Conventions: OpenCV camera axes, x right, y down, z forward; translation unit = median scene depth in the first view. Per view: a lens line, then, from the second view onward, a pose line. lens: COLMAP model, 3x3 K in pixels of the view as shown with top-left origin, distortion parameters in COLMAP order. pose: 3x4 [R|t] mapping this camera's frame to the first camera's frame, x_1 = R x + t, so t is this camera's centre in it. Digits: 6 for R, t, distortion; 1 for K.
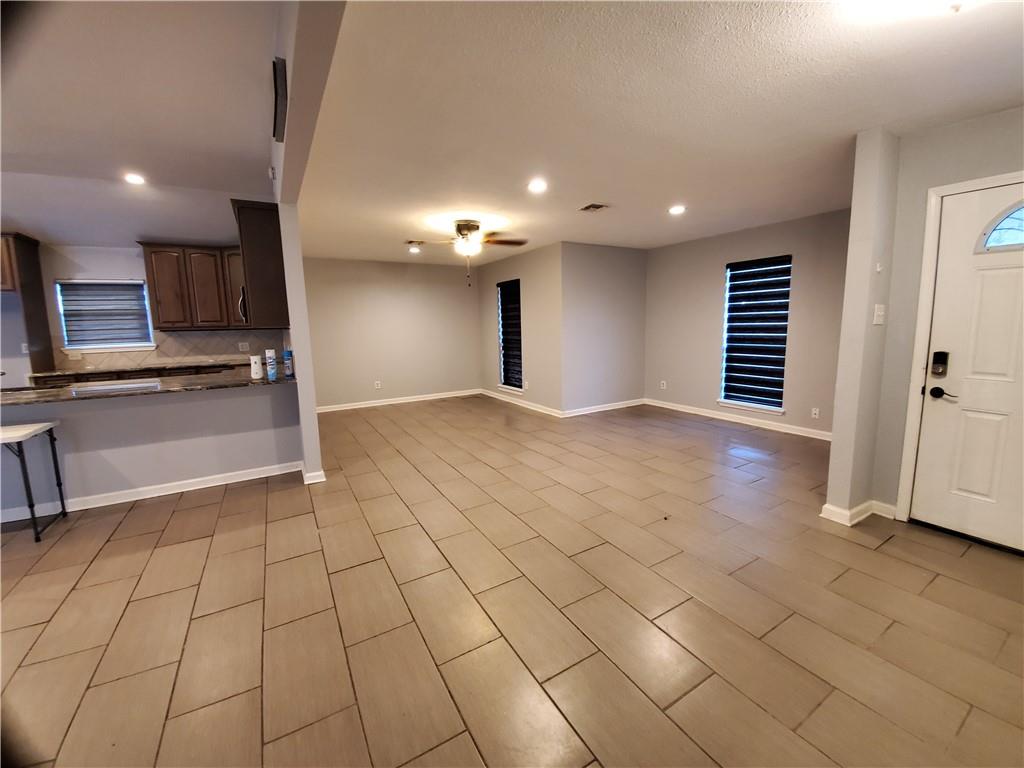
lens RADIAL K [[410.9, 0, 520.4], [0, 410.9, 379.9], [0, 0, 1]] dist [-0.008929, -0.006893]
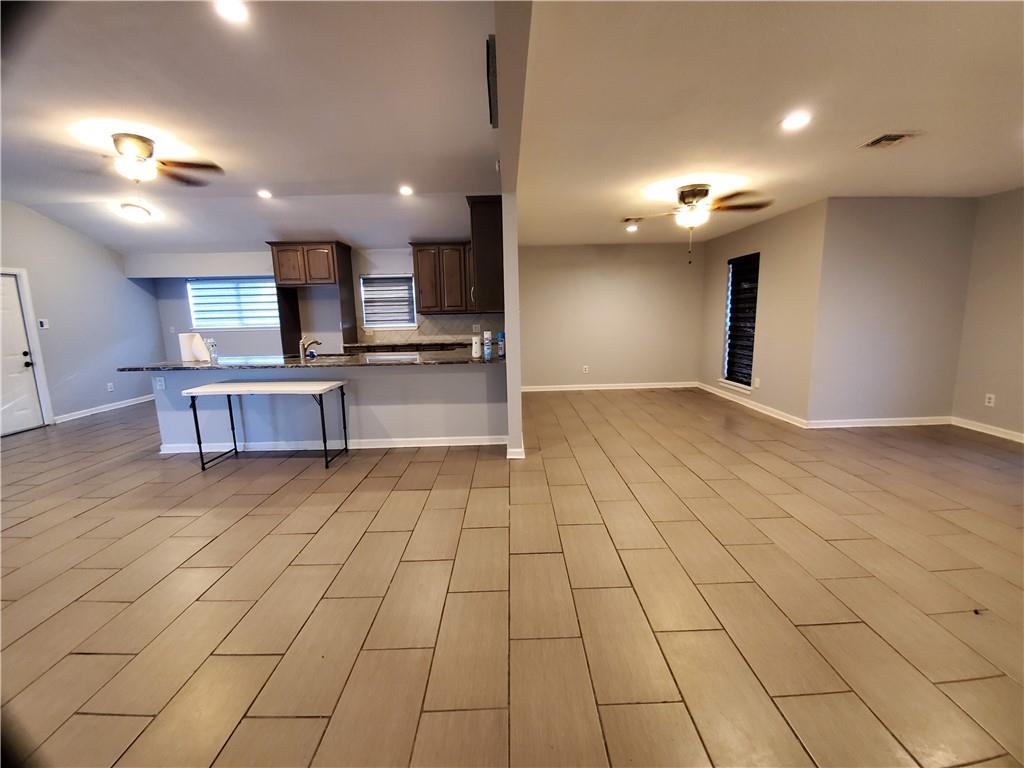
lens RADIAL K [[410.9, 0, 509.7], [0, 410.9, 380.8], [0, 0, 1]] dist [-0.008929, -0.006893]
pose [[0.858565, 0.084277, -0.505731, 0.004737], [-0.065266, 0.996338, 0.055233, -0.004835], [0.508534, -0.014414, 0.860921, 0.055989]]
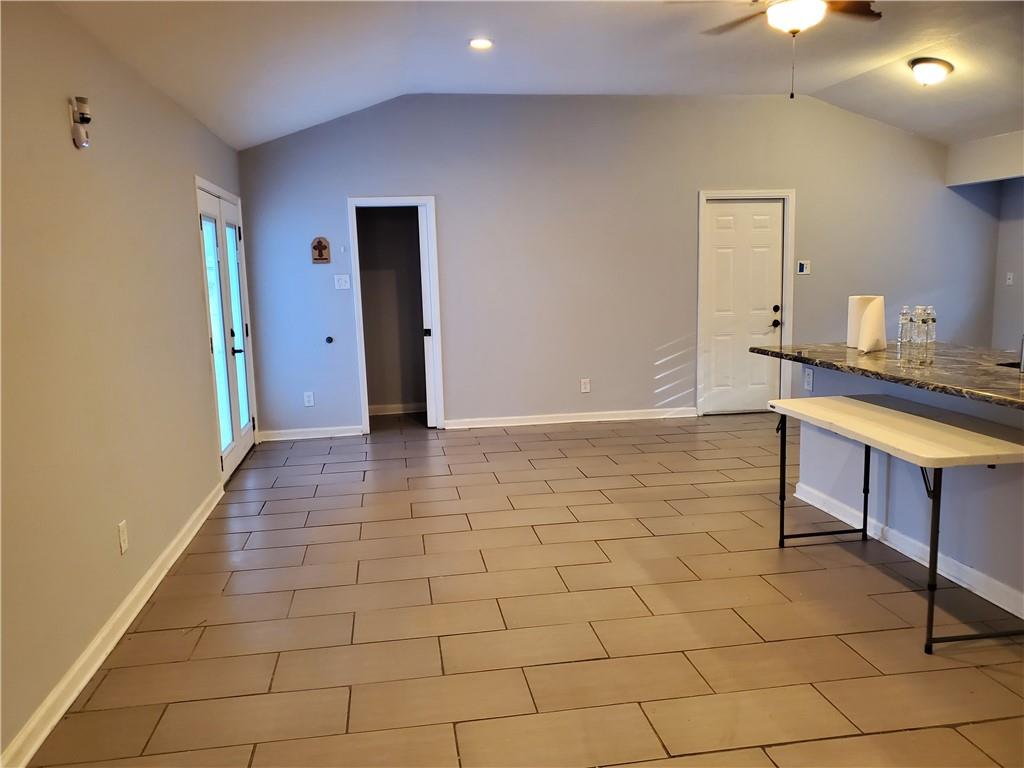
lens RADIAL K [[805.7, 0, 516.3], [0, 805.7, 385.6], [0, 0, 1]] dist [0.033387, -0.031864]
pose [[-0.373878, 0.160662, -0.913456, -0.021853], [-0.090993, 0.973777, 0.208515, -0.070339], [0.923003, 0.161077, -0.349455, 0.434916]]
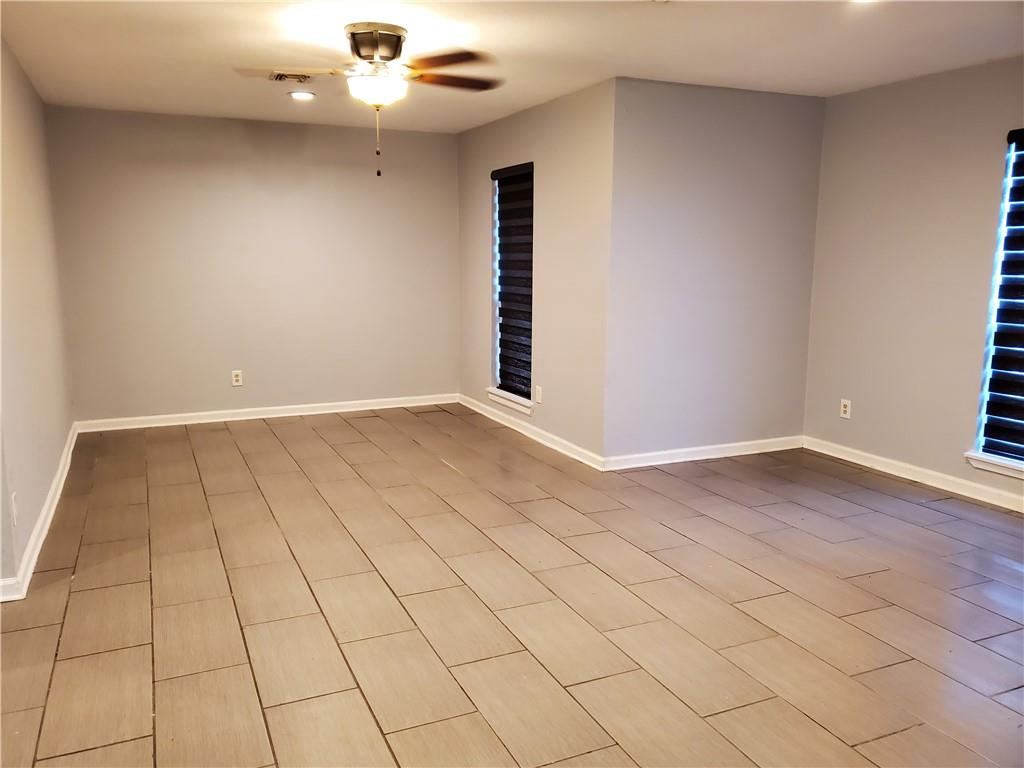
lens RADIAL K [[805.7, 0, 509.4], [0, 805.7, 387.3], [0, 0, 1]] dist [0.033387, -0.031864]
pose [[0.993120, 0.046422, -0.107506, 0.100952], [-0.043461, 0.998613, 0.029729, -0.025884], [0.108736, -0.024852, 0.993760, 0.116963]]
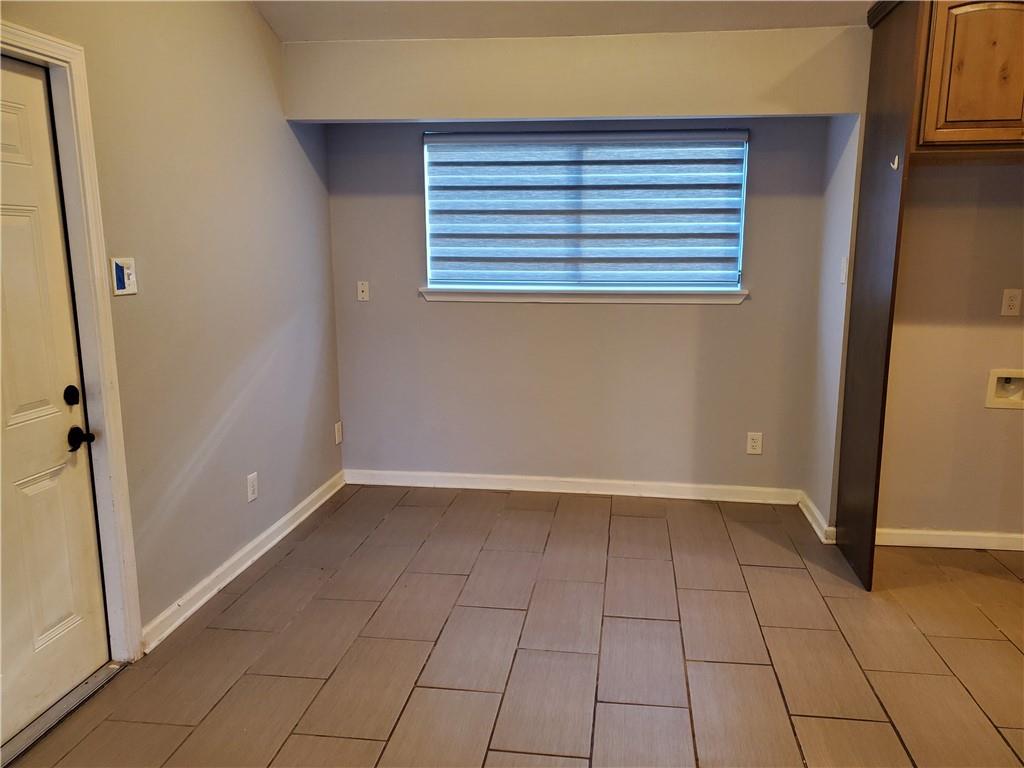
lens RADIAL K [[805.7, 0, 506.9], [0, 805.7, 402.9], [0, 0, 1]] dist [0.033387, -0.031864]
pose [[0.762013, 0.148801, -0.630233, -1.127257], [-0.106138, 0.988779, 0.105125, -0.016591], [0.638804, -0.013215, 0.769256, 0.089734]]
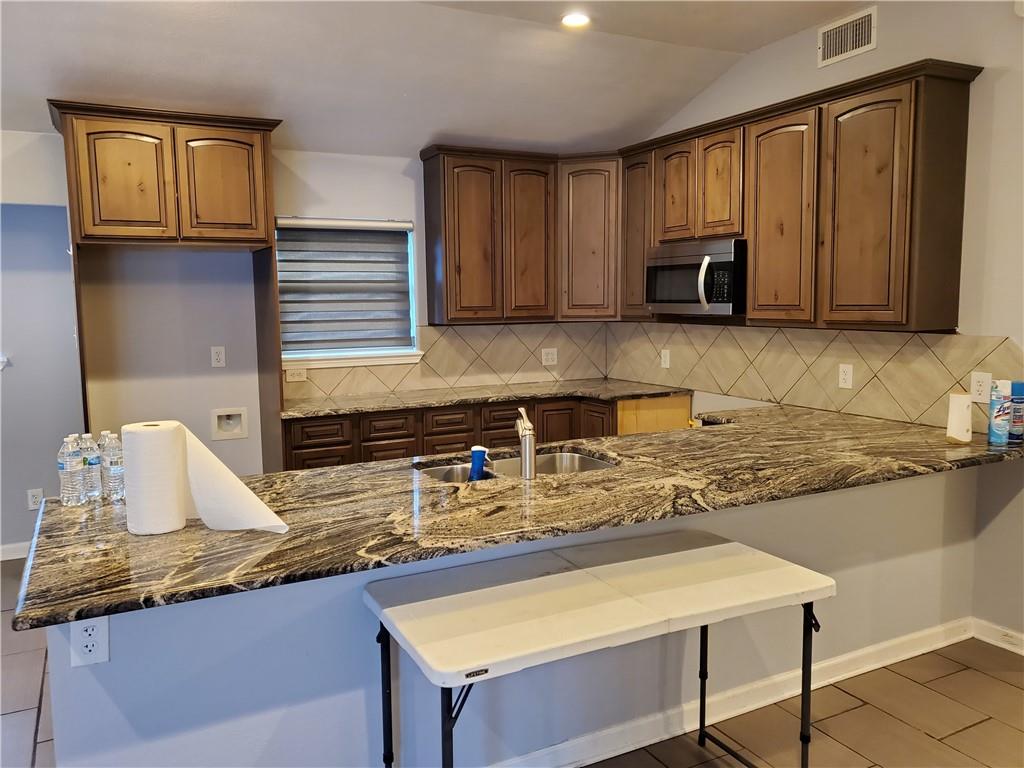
lens RADIAL K [[805.7, 0, 514.7], [0, 805.7, 381.4], [0, 0, 1]] dist [0.033387, -0.031864]
pose [[0.997533, 0.013176, -0.068953, -0.826960], [-0.015318, 0.999414, -0.030623, -0.026184], [0.068509, 0.031604, 0.997150, 0.031750]]
